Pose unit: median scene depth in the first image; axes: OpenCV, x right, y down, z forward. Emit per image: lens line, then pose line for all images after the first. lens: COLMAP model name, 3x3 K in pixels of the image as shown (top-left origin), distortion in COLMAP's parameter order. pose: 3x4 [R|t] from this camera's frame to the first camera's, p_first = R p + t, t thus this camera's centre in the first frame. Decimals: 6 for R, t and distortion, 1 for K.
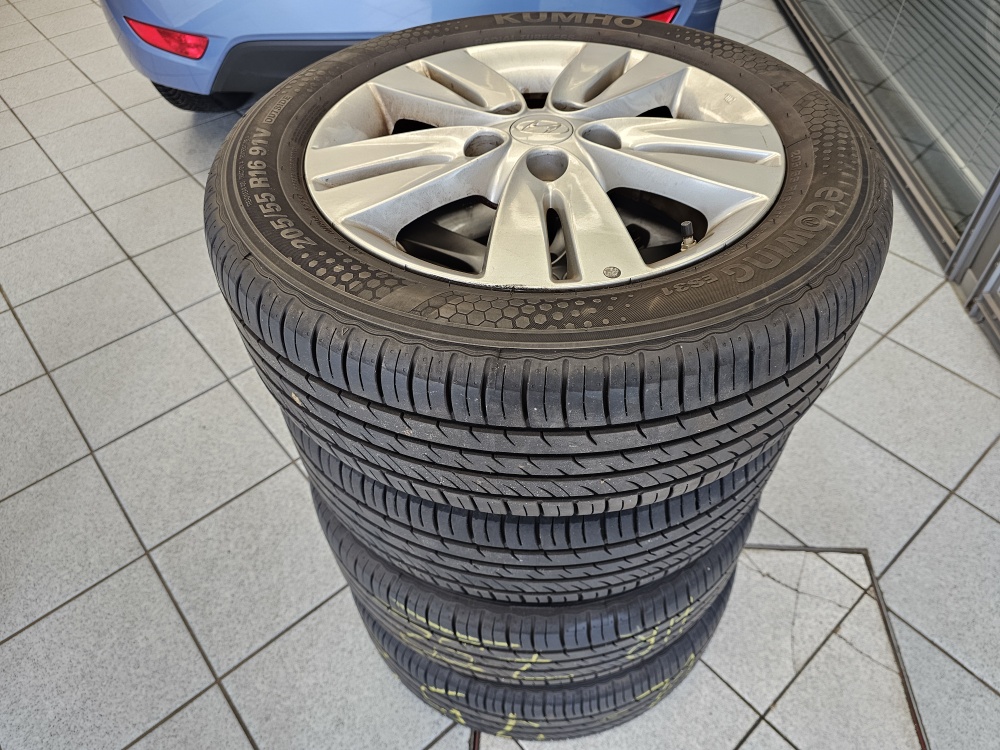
lens RADIAL K [[683.4, 0, 491.7], [0, 683.4, 374.1], [0, 0, 1]] dist [0.041574, -0.043326]
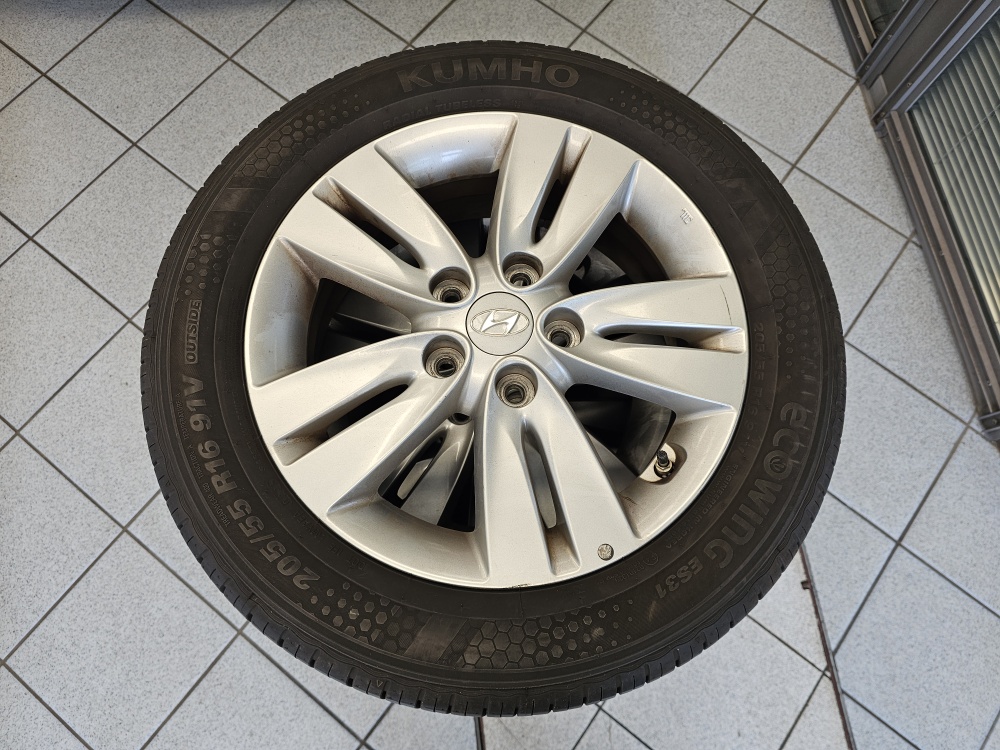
lens RADIAL K [[683.4, 0, 491.7], [0, 683.4, 374.1], [0, 0, 1]] dist [0.041574, -0.043326]
pose [[0.977257, -0.183744, 0.105866, -0.038836], [0.117709, 0.885275, 0.449925, -0.565809], [-0.176392, -0.427231, 0.886769, 0.122572]]
